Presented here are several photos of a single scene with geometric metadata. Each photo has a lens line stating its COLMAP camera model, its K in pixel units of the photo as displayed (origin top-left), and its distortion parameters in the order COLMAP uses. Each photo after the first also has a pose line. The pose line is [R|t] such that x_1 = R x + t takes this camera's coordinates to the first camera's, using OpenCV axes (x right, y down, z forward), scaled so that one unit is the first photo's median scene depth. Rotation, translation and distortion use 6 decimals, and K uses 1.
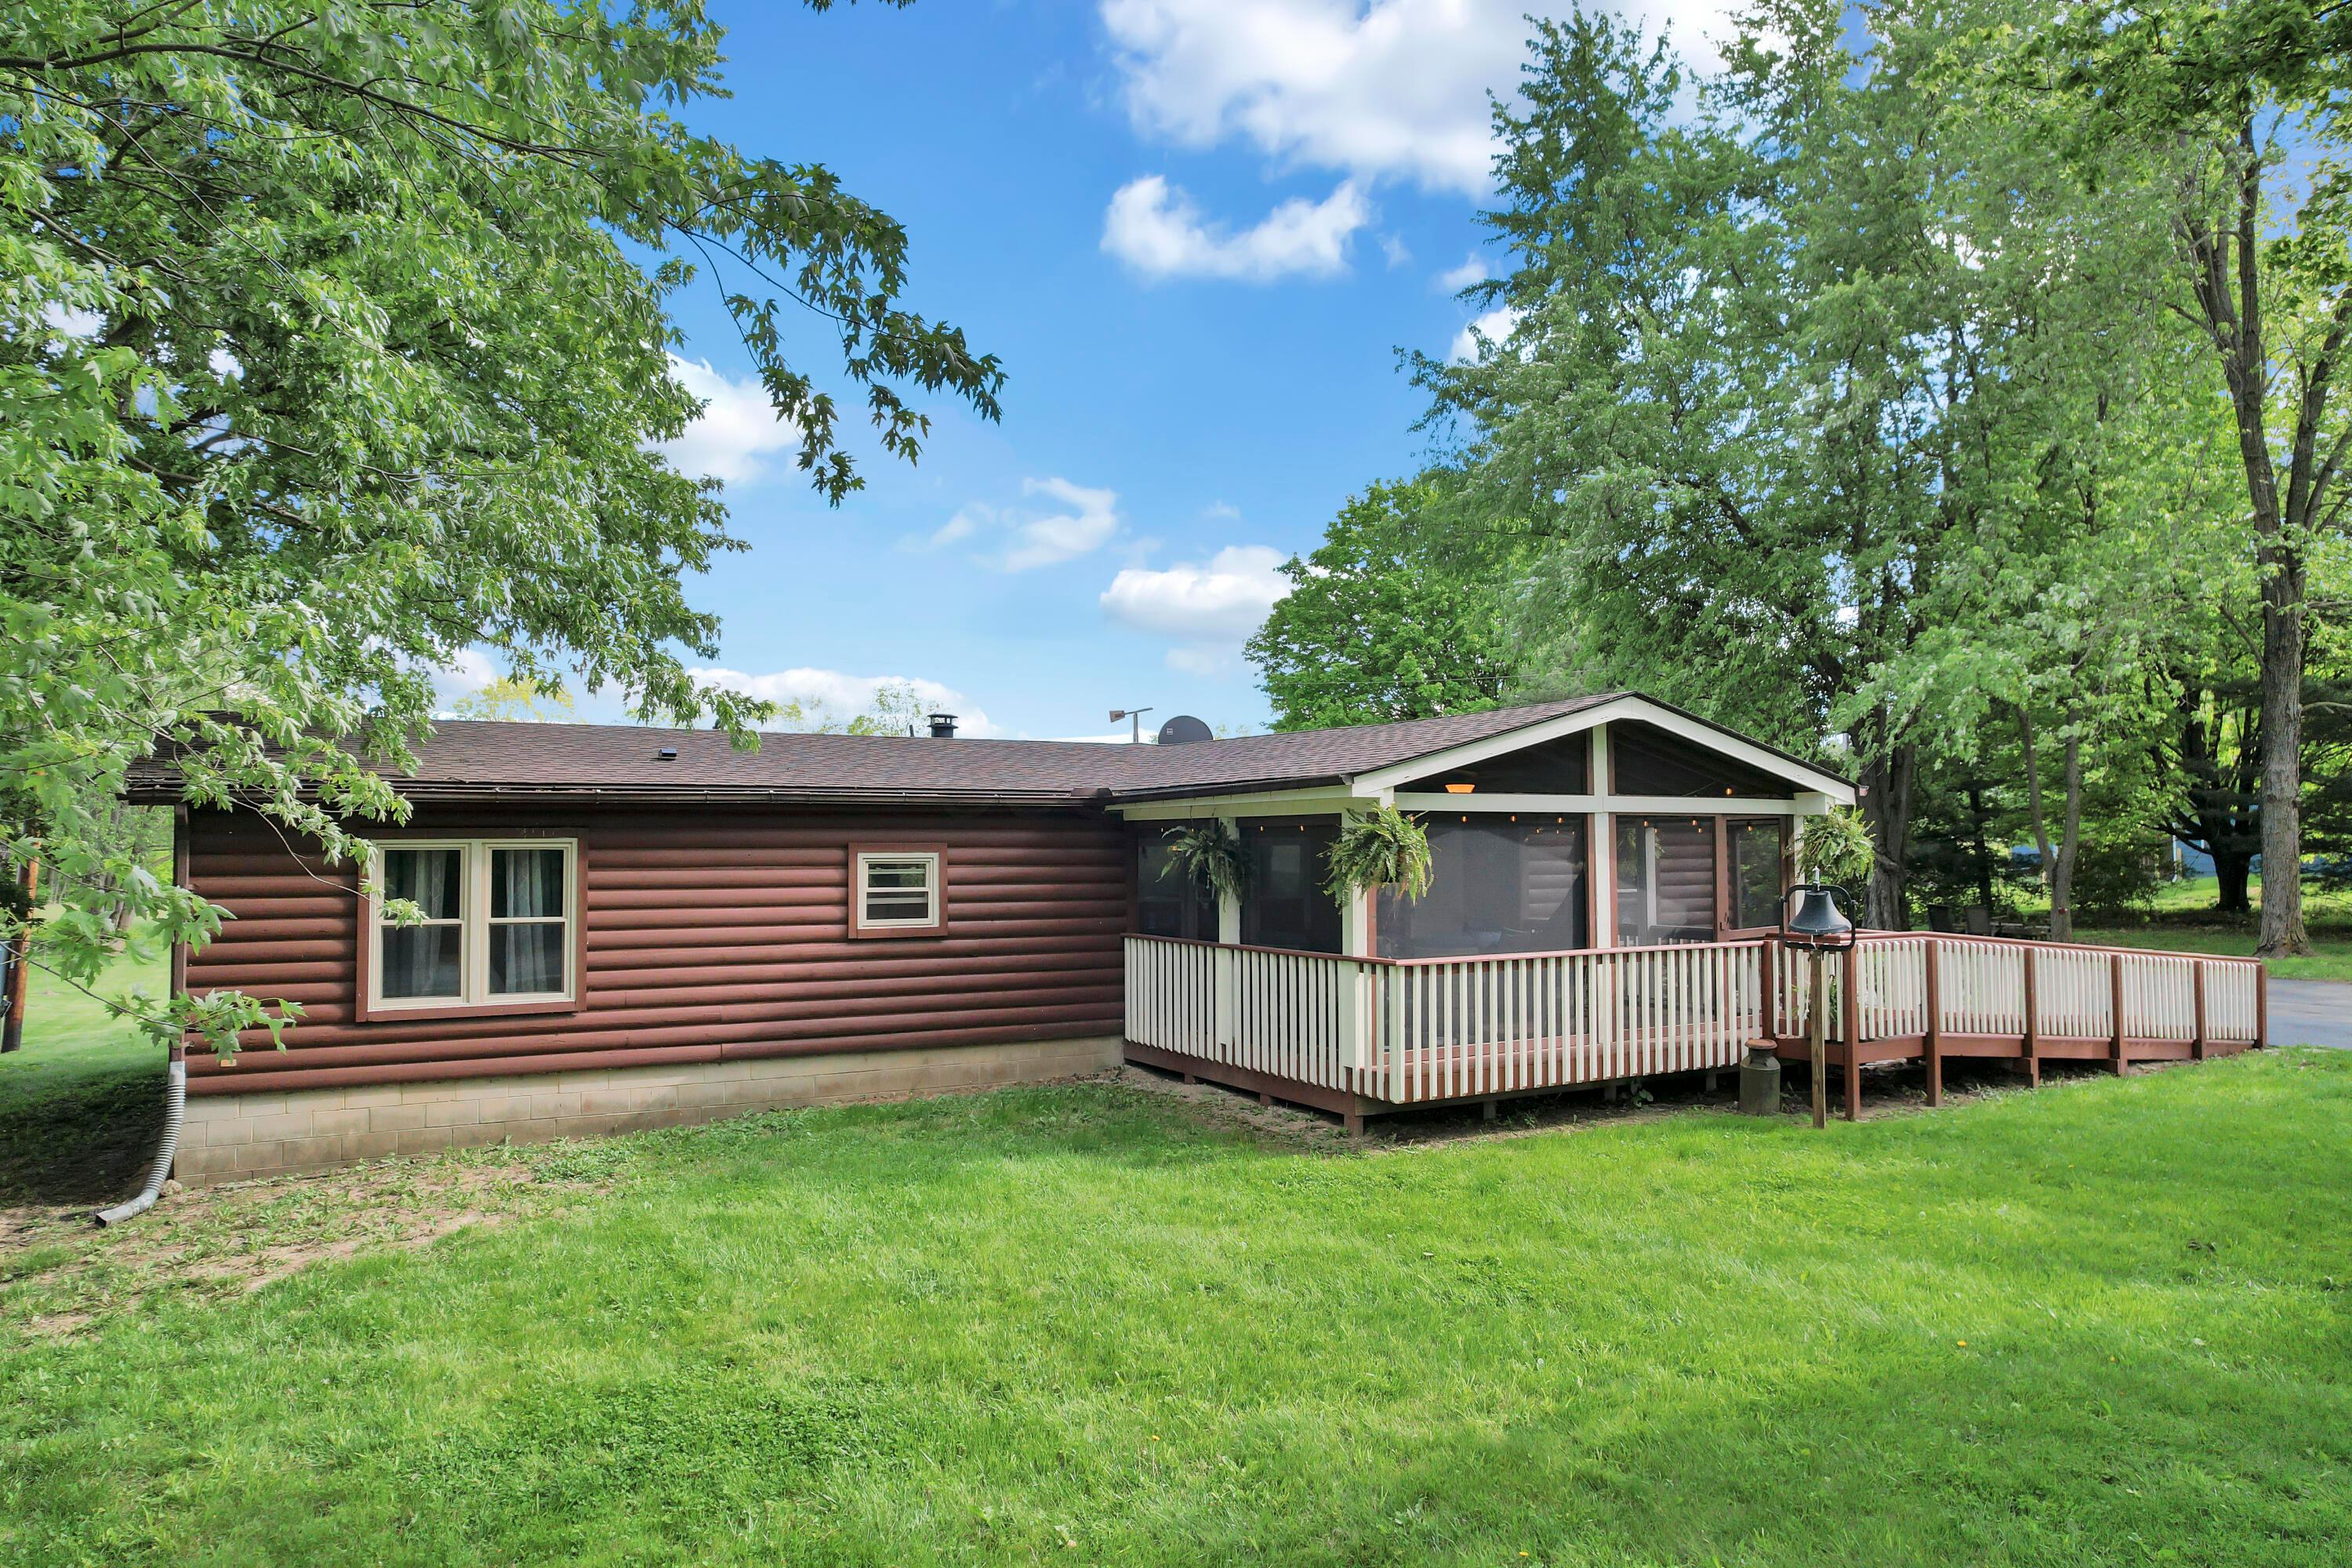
lens RADIAL K [[1517.4, 0, 1244.1], [0, 1517.4, 710.7], [0, 0, 1]] dist [-0.036224, -0.000052]
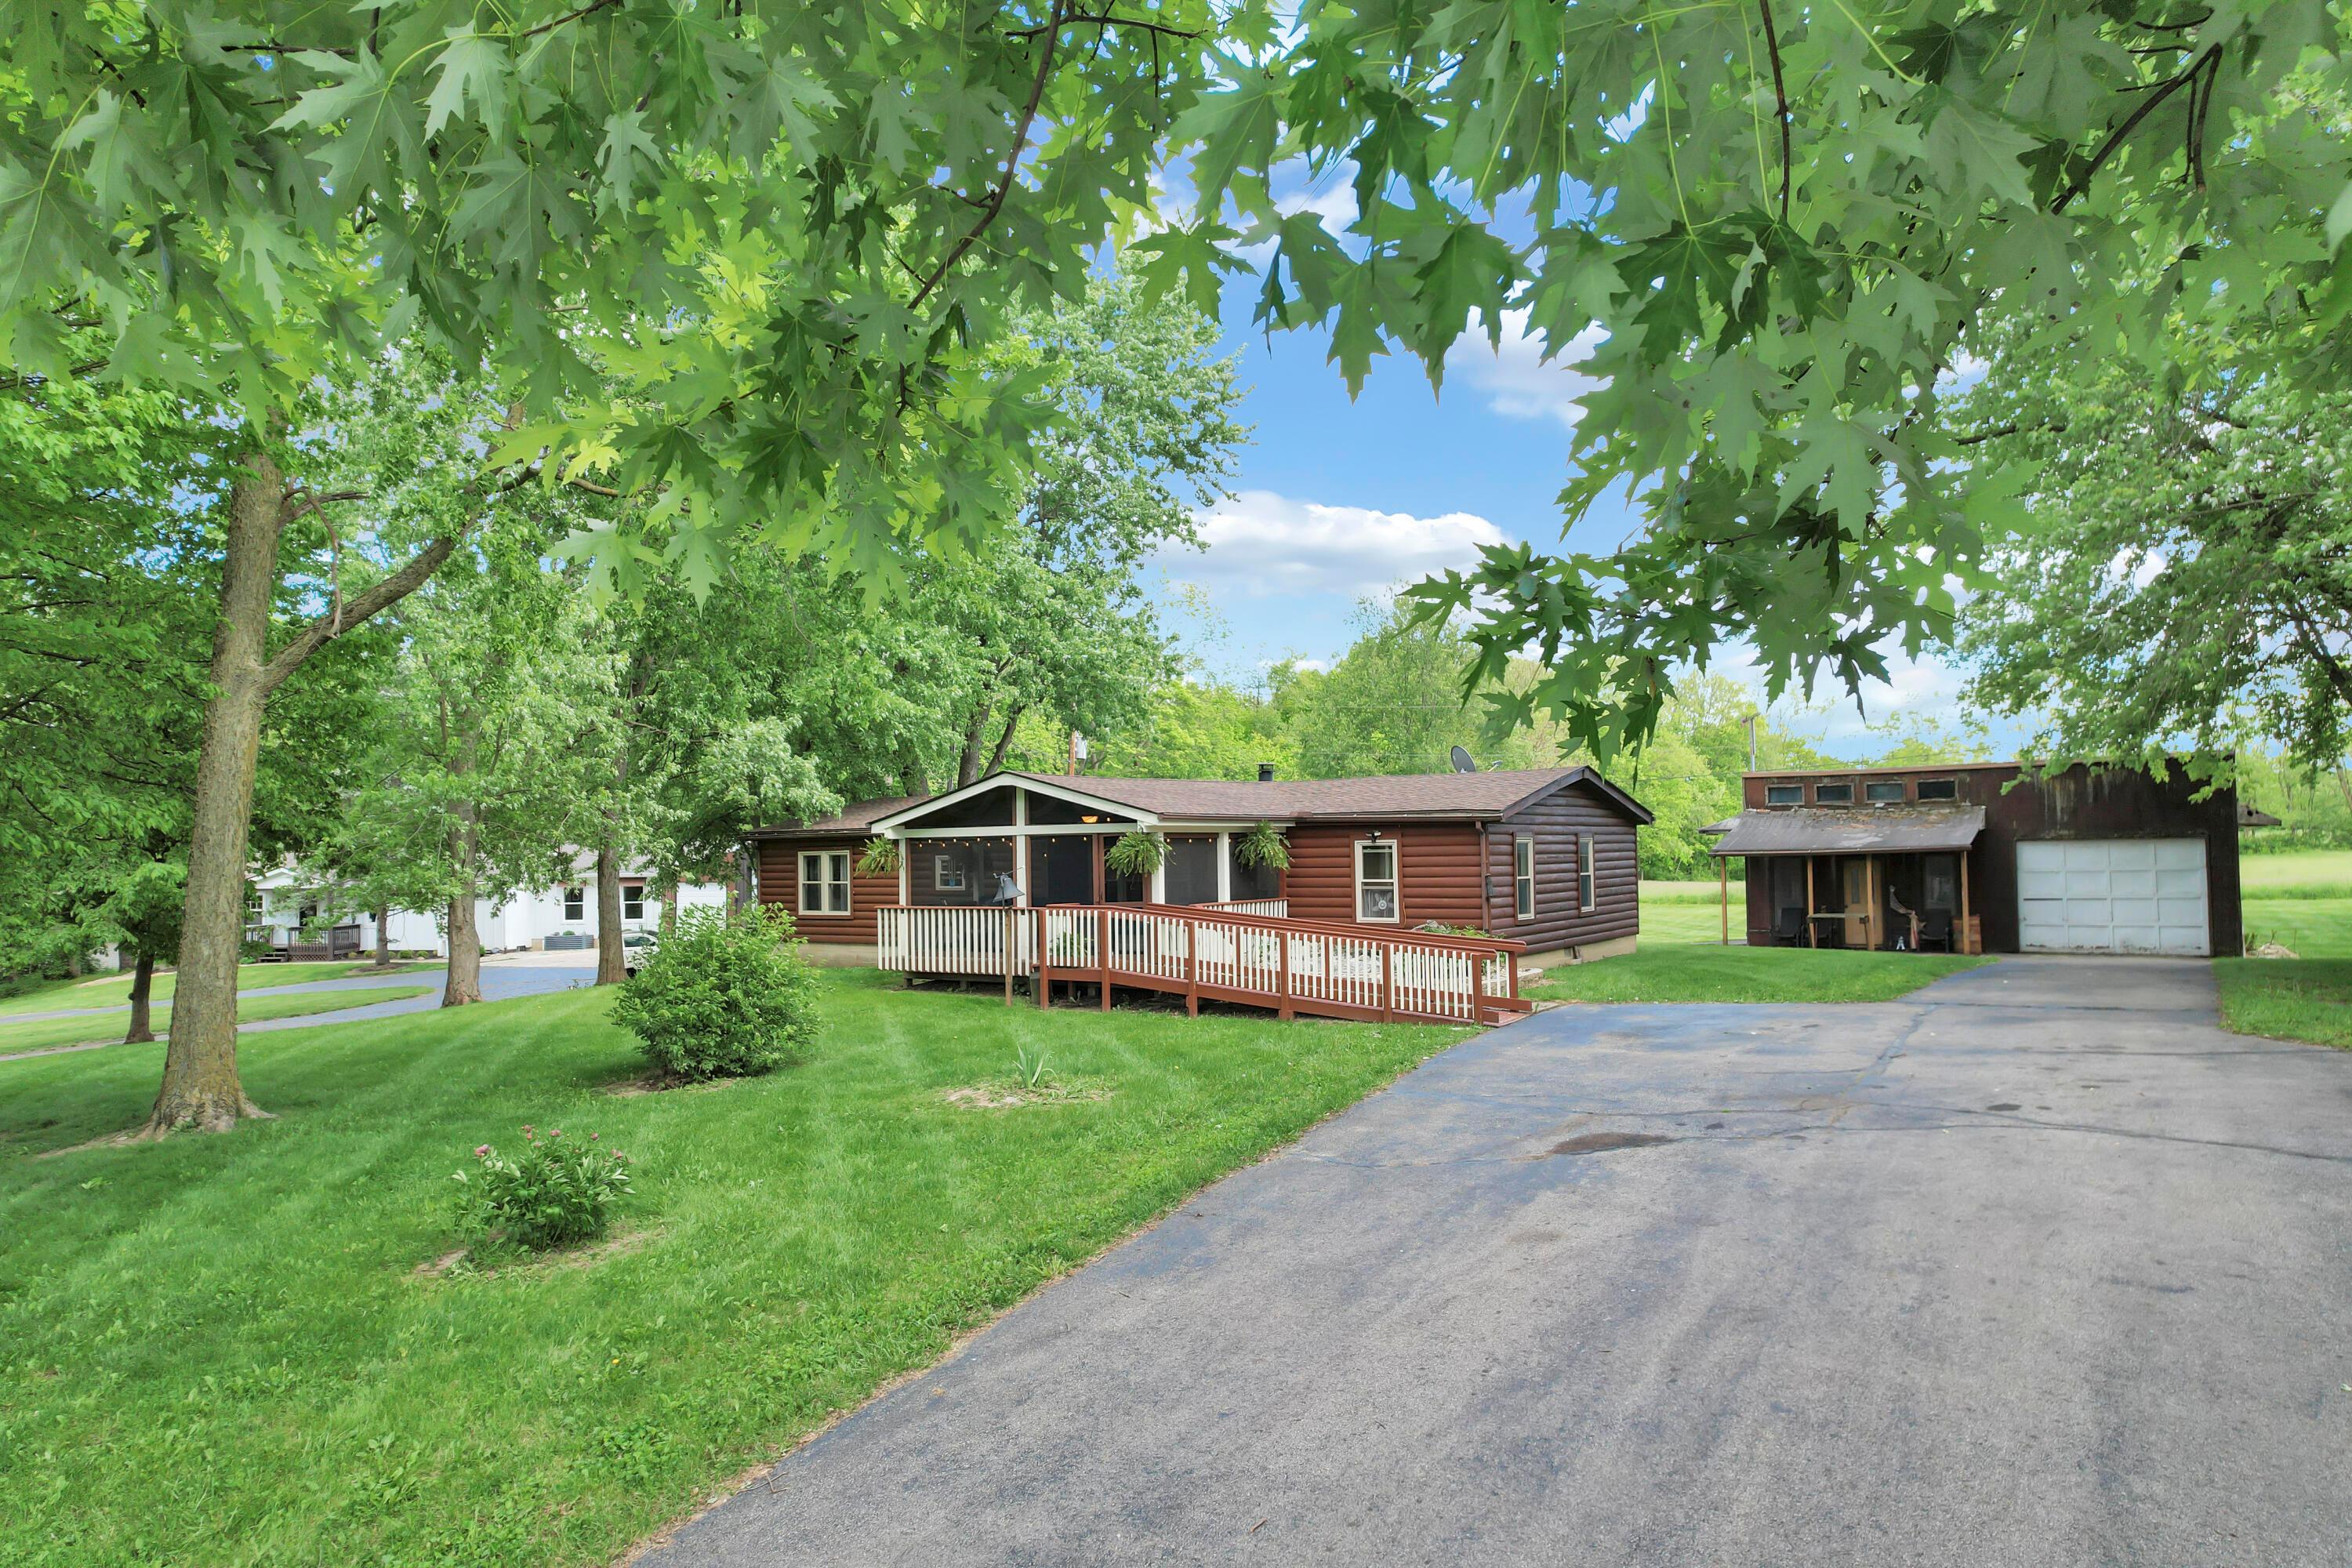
lens RADIAL K [[1558.3, 0, 1176.0], [0, 1558.3, 784.0], [0, 0, 1]] dist [-0.041158, -0.000091]
pose [[0.437643, -0.038610, -0.898319, 1.929420], [0.093871, 0.995580, 0.002942, 0.017064], [0.894235, -0.085613, 0.439333, 0.333321]]
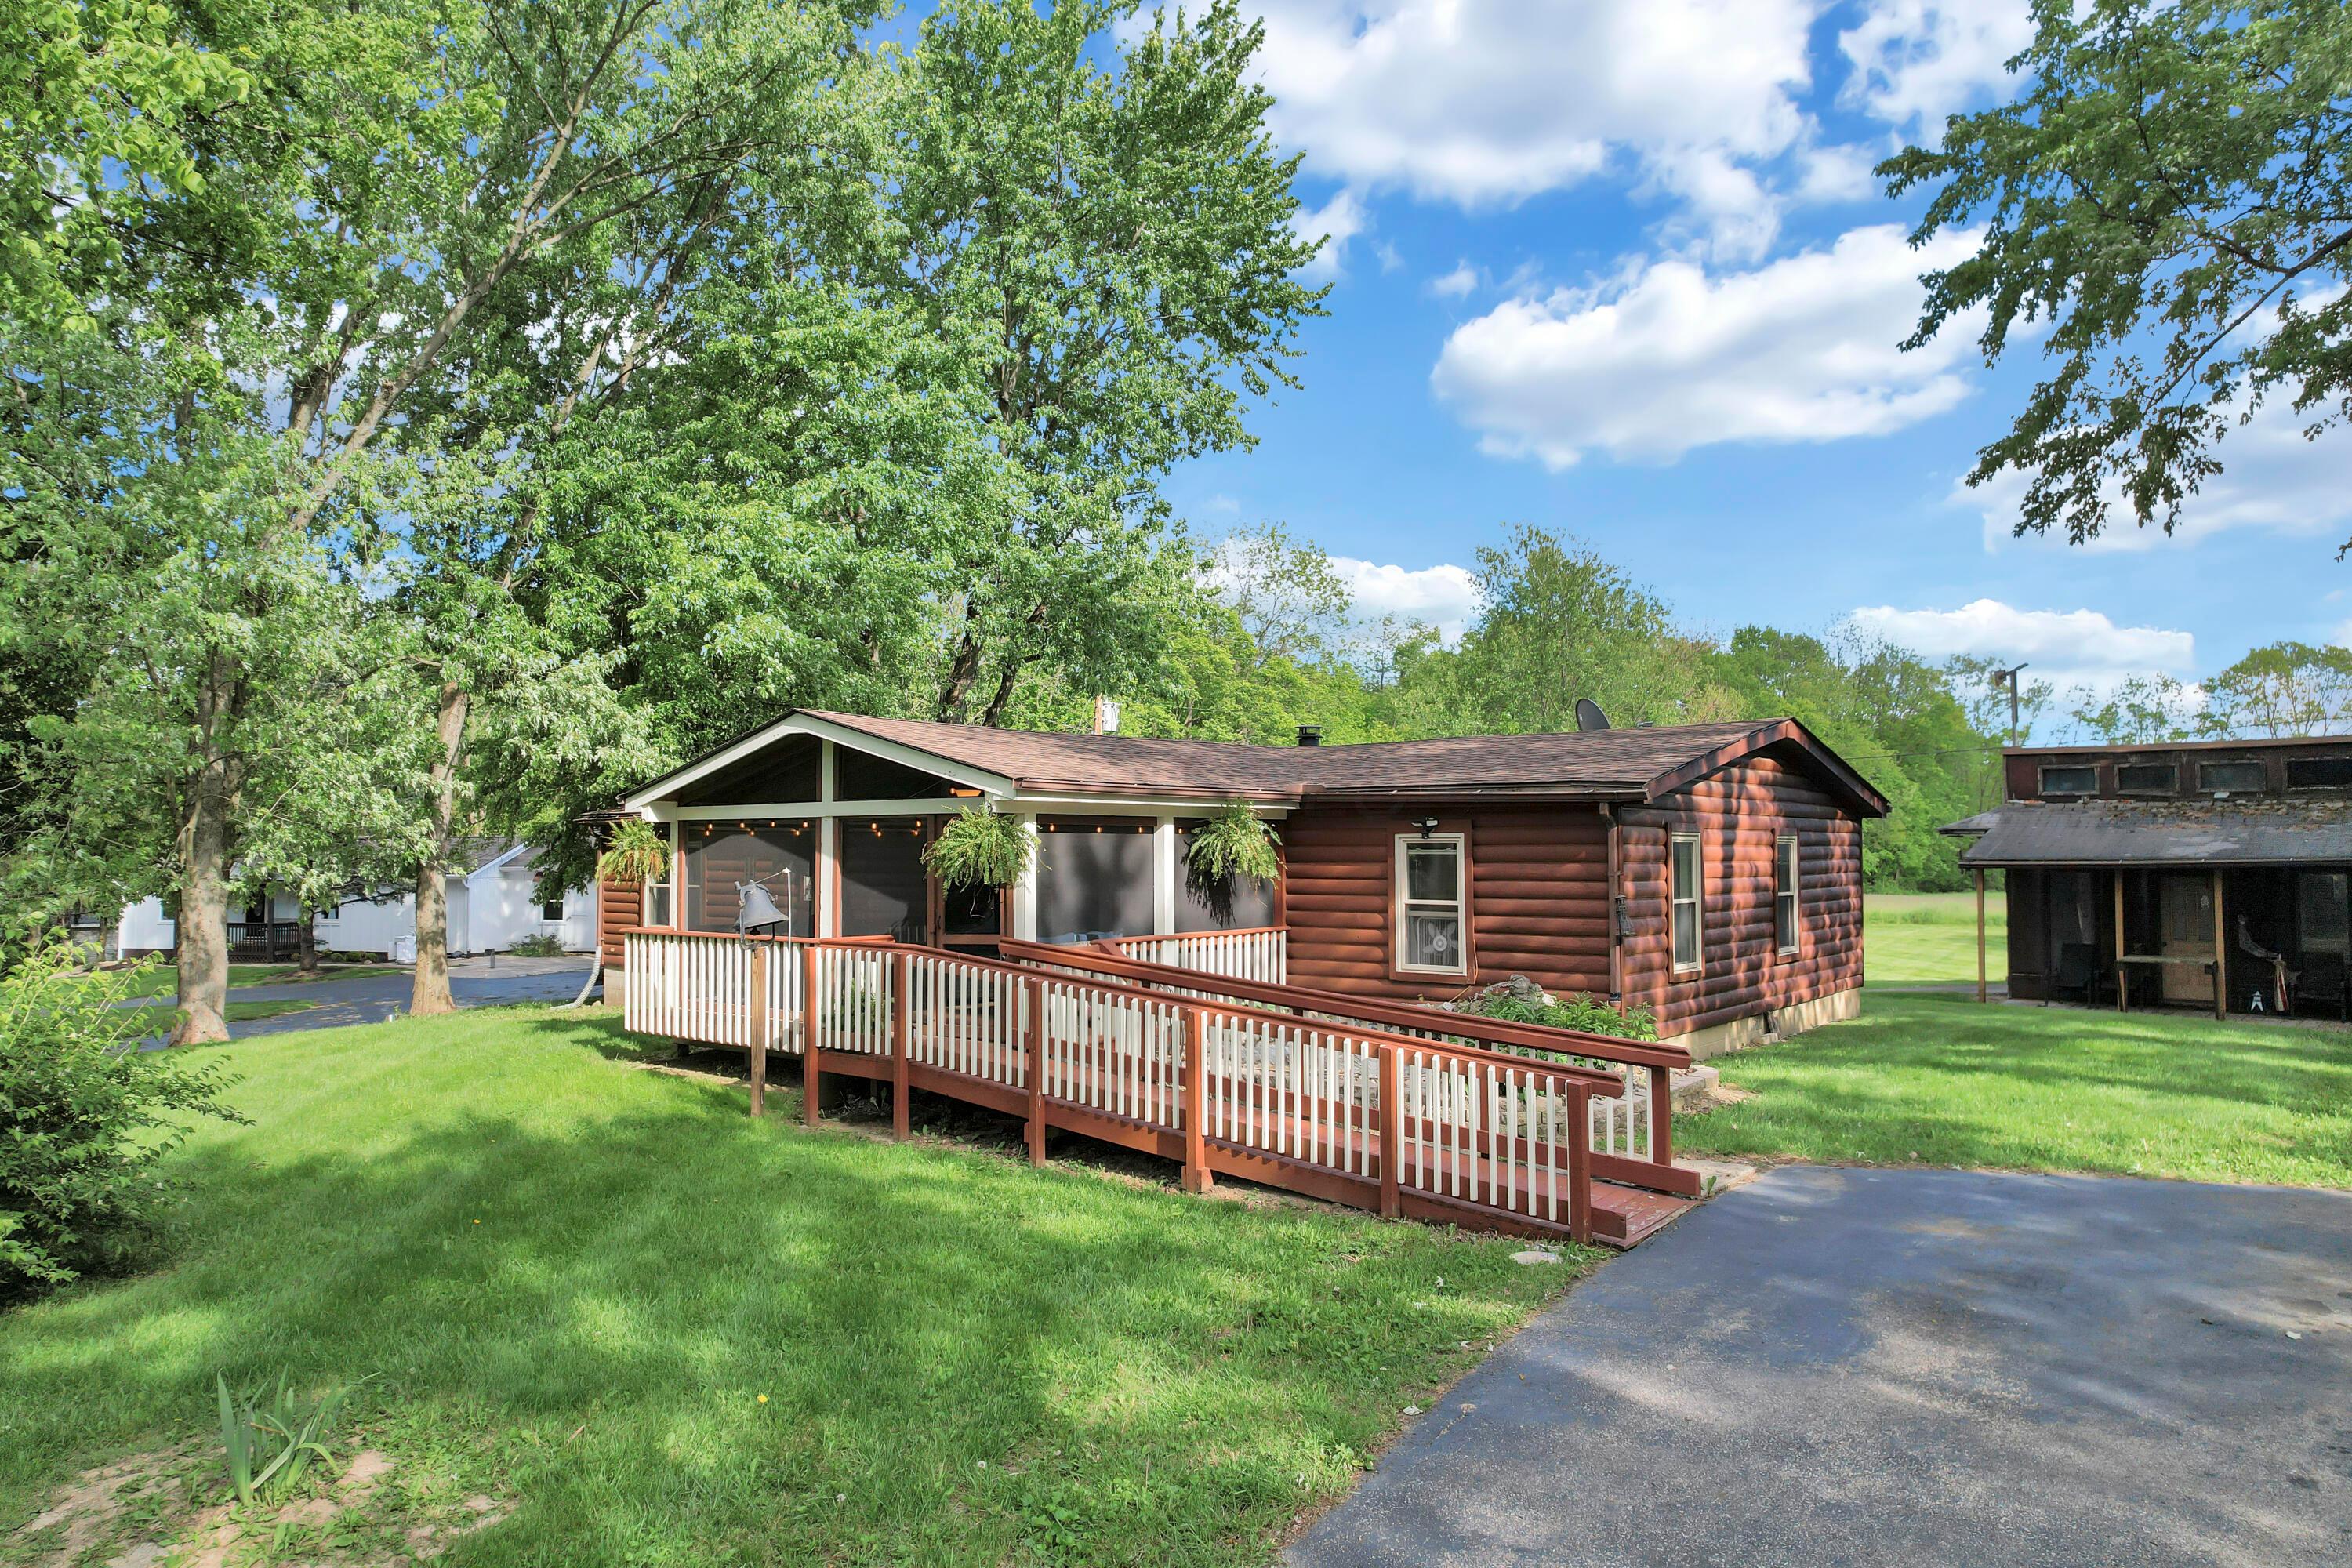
lens RADIAL K [[1558.3, 0, 1176.0], [0, 1558.3, 784.0], [0, 0, 1]] dist [-0.041158, -0.000091]
pose [[0.350308, -0.034206, -0.936010, 1.327778], [0.083677, 0.996480, -0.005099, 0.067305], [0.932889, -0.076537, 0.351937, 0.807233]]
